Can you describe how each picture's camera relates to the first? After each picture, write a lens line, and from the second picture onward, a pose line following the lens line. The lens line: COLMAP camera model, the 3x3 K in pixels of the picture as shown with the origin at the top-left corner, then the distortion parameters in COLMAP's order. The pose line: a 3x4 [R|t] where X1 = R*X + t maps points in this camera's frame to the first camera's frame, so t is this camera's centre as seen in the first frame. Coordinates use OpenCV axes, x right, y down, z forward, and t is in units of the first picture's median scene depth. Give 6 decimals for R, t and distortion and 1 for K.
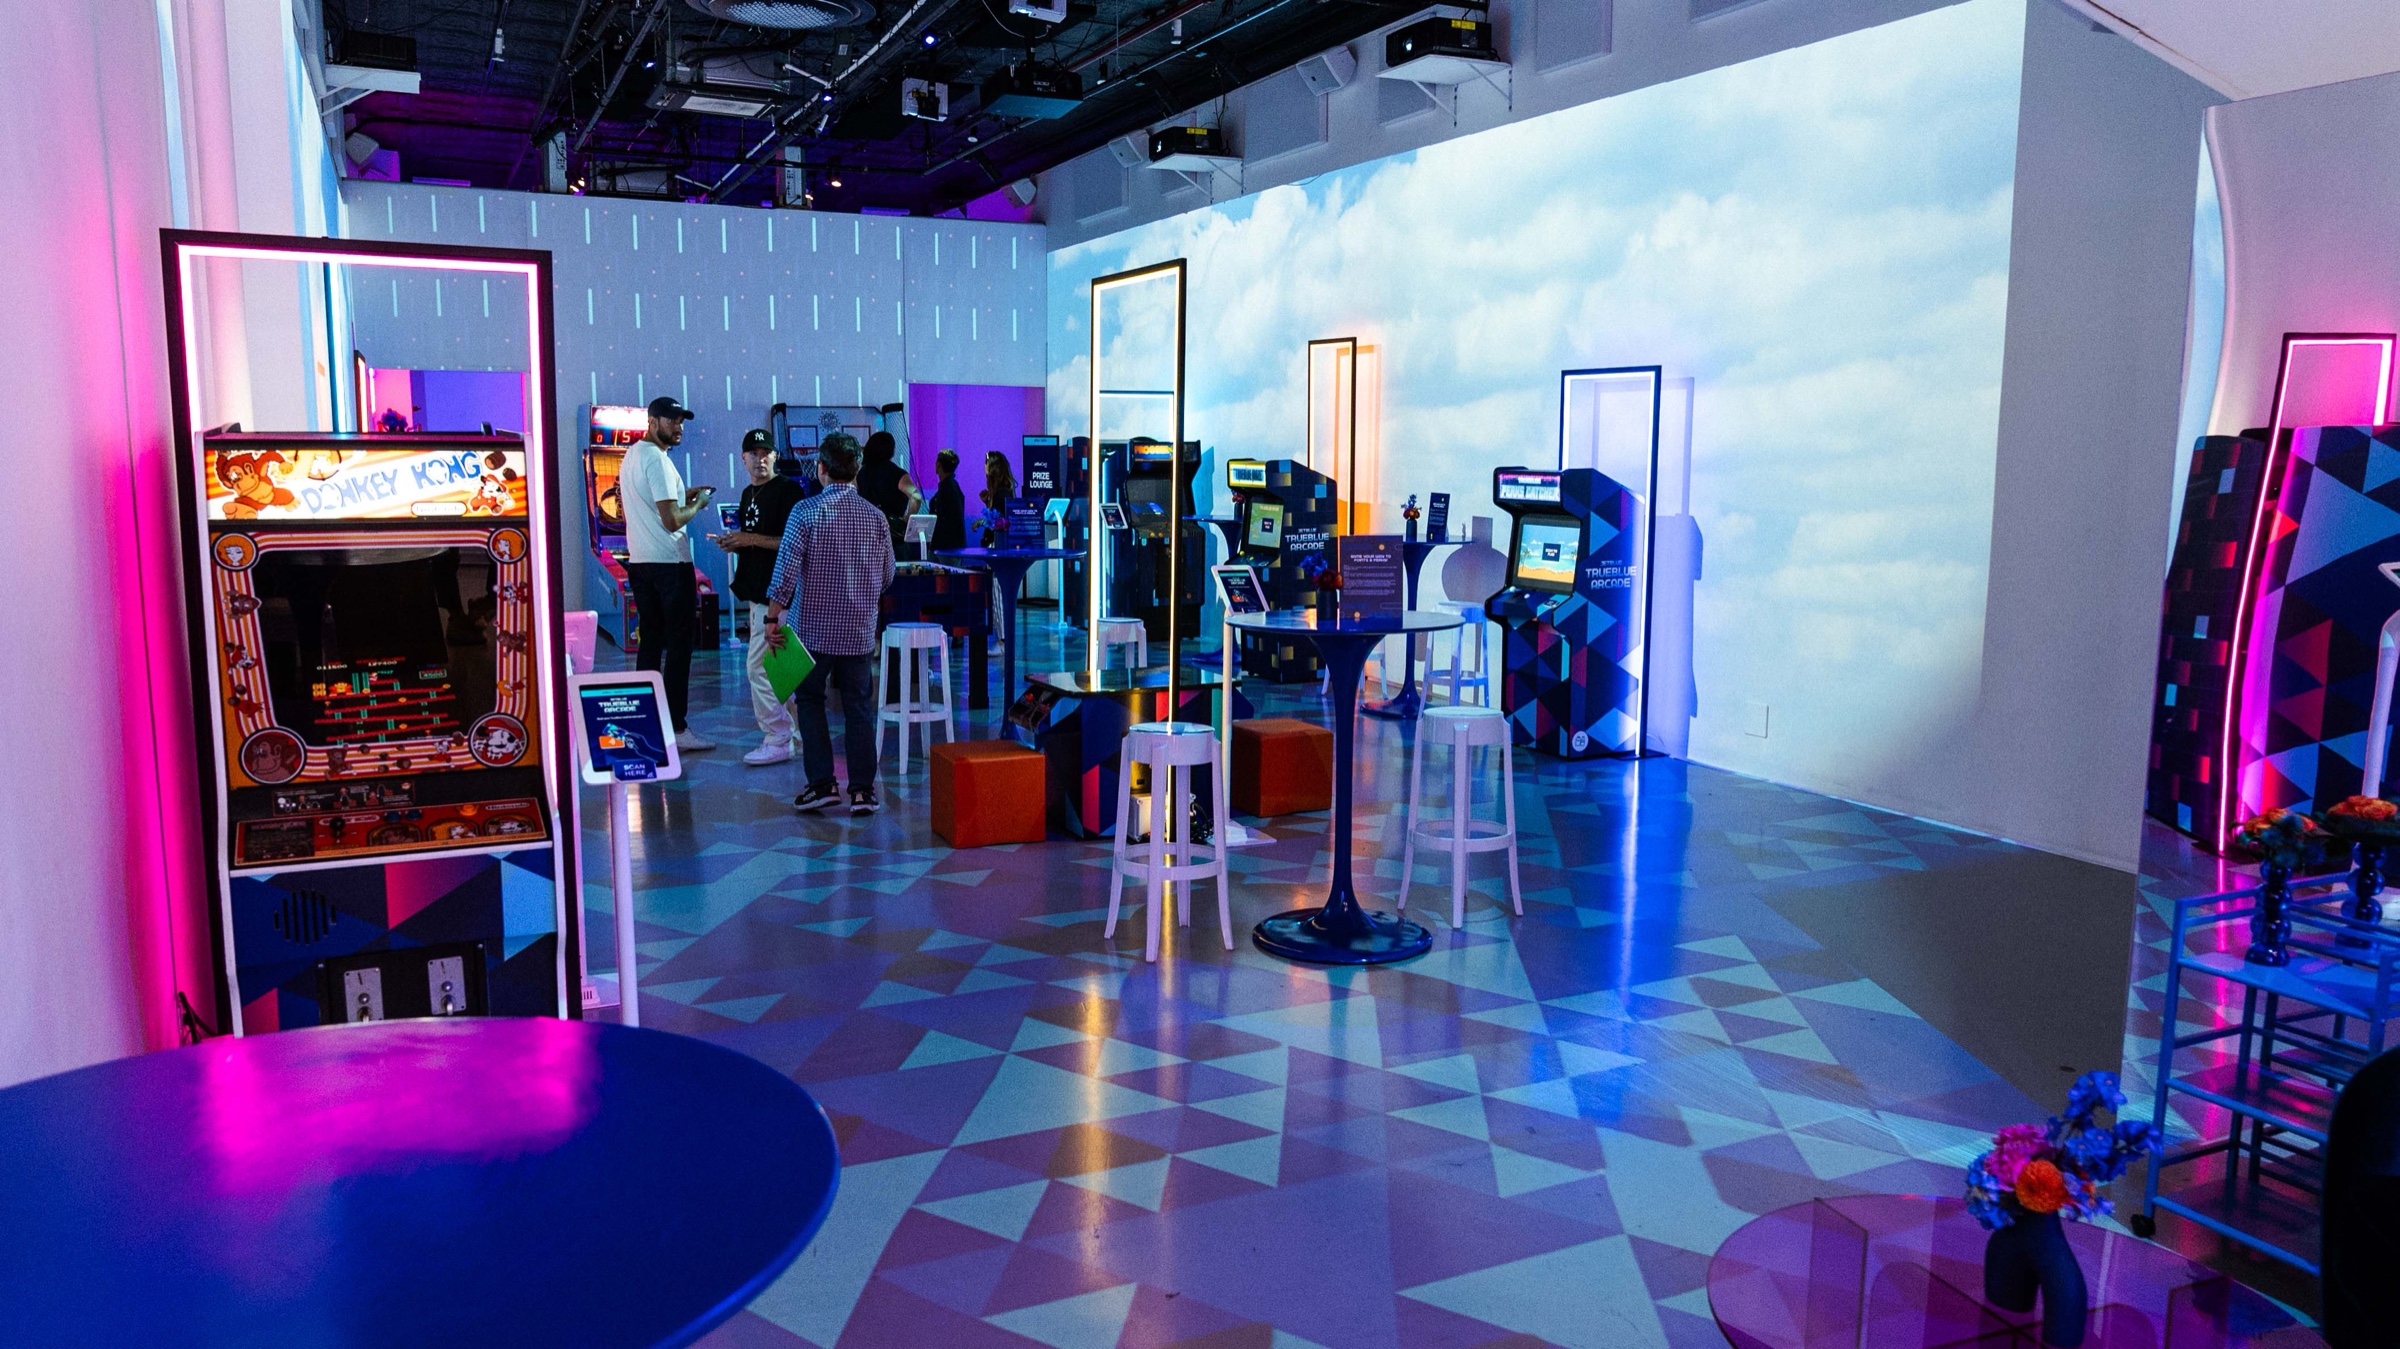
lens RADIAL K [[1598.6, 0, 1201.2], [0, 1598.6, 656.5], [0, 0, 1]] dist [-0.008555, -0.001068]
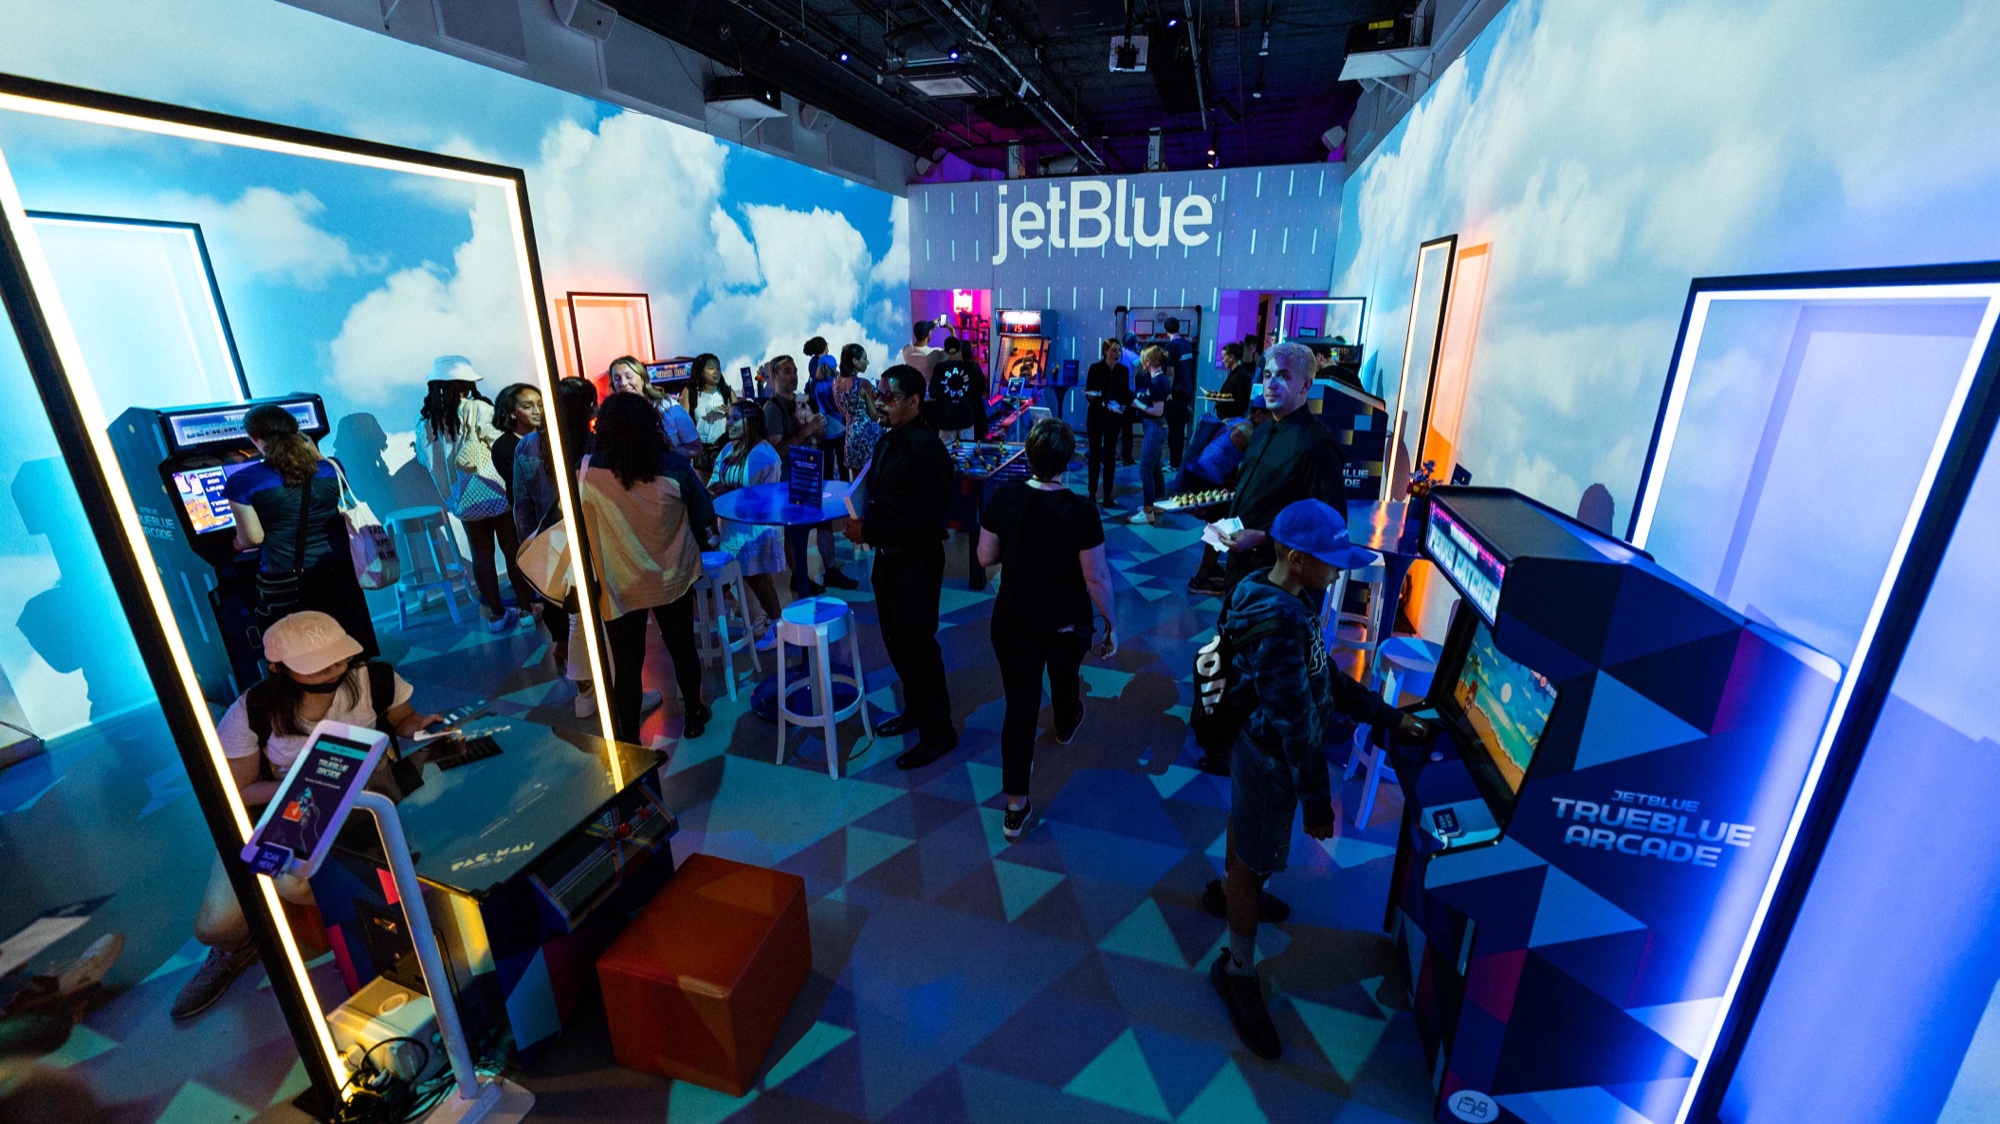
lens RADIAL K [[690.9, 0, 997.1], [0, 690.9, 517.6], [0, 0, 1]] dist [0.004542, 0.000180]
pose [[0.752723, 0.187563, -0.631053, 0.169241], [-0.085849, 0.978336, 0.188382, -0.105607], [0.652716, -0.087625, 0.752518, 0.570078]]
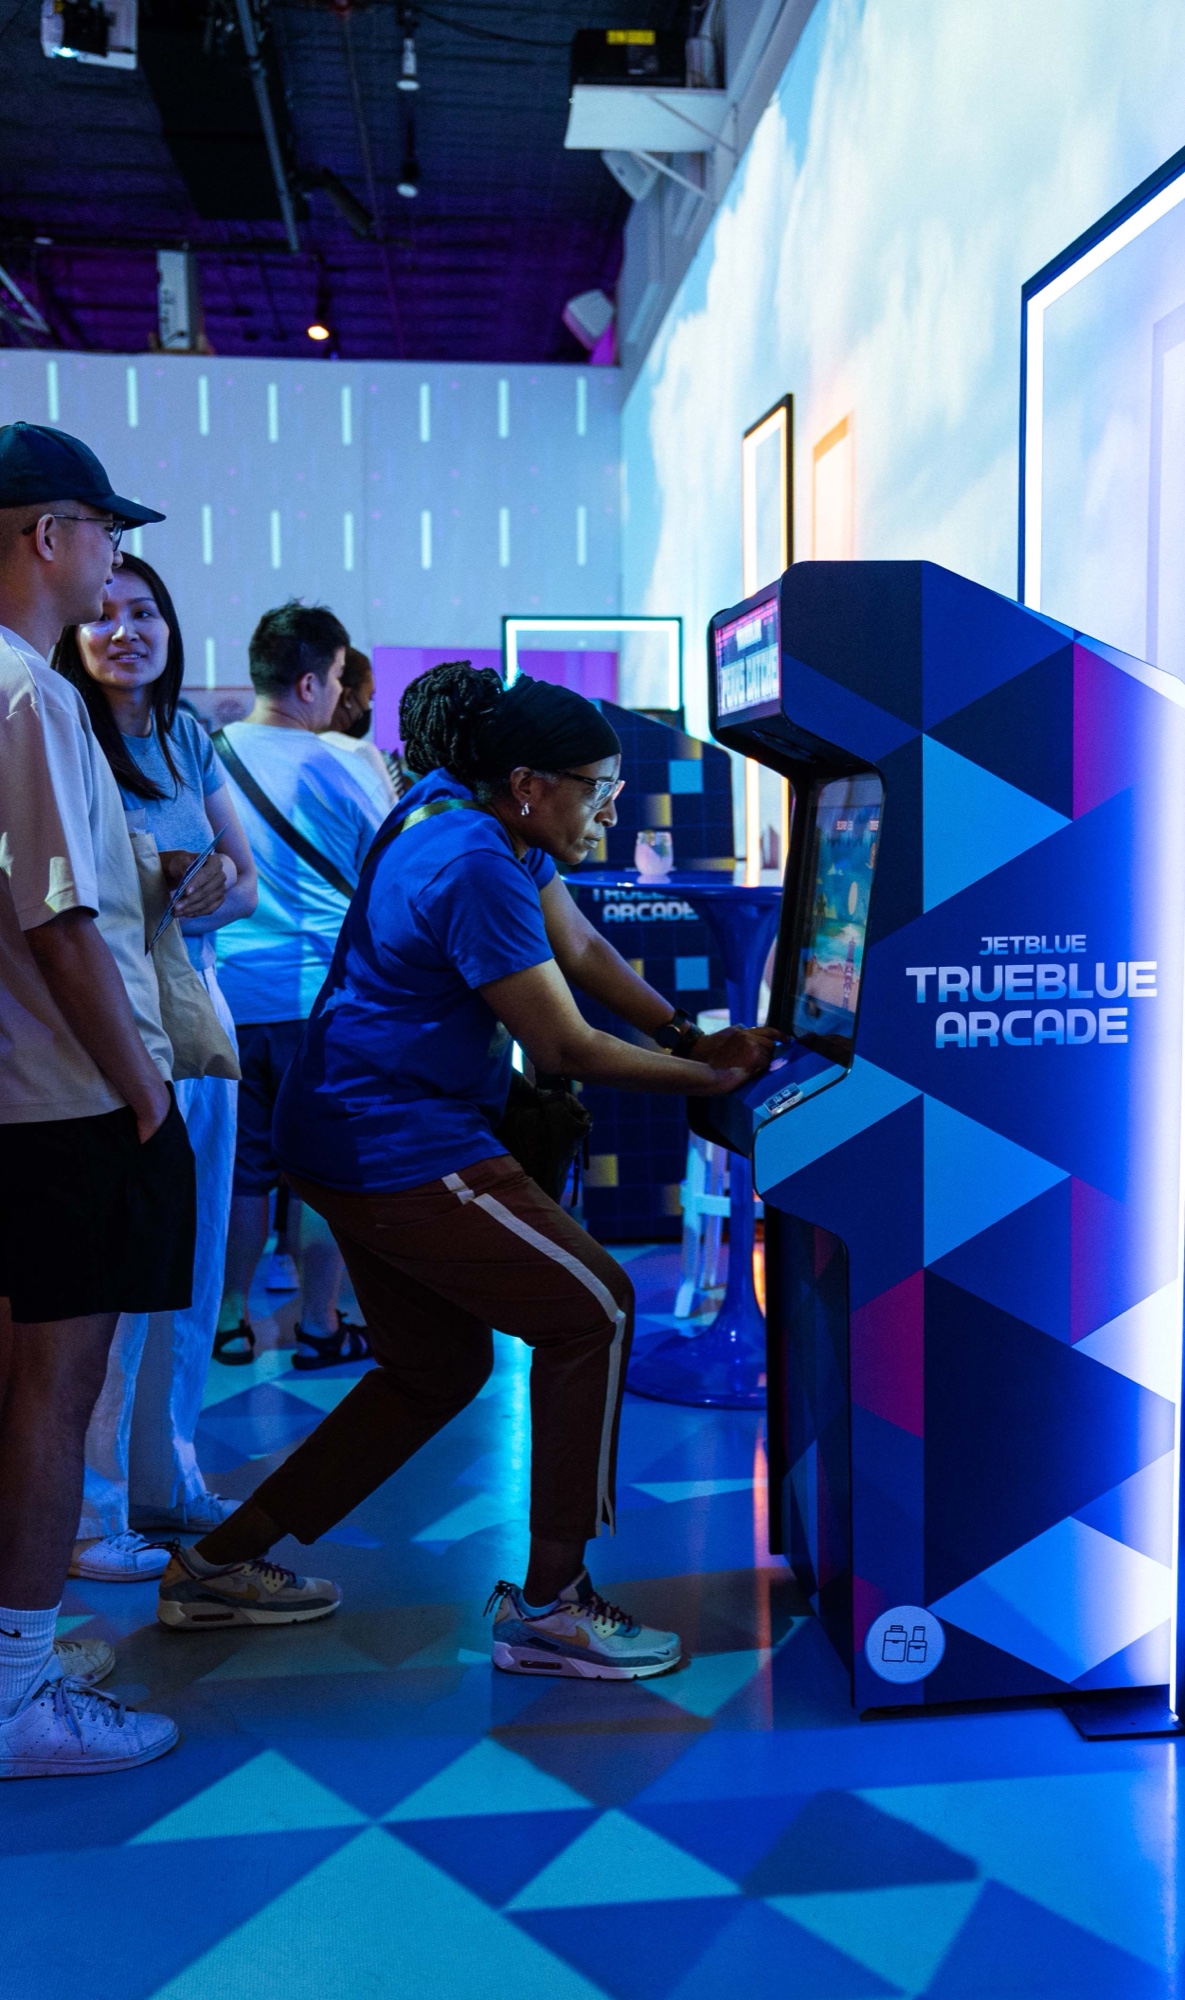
lens RADIAL K [[2036.1, 0, 607.1], [0, 2036.1, 1002.7], [0, 0, 1]] dist [0.068572, 0.000000]
pose [[0.951121, 0.025588, -0.307757, 0.214639], [-0.038178, 0.998659, -0.034958, -0.026285], [0.306450, 0.044999, 0.950822, 0.497211]]
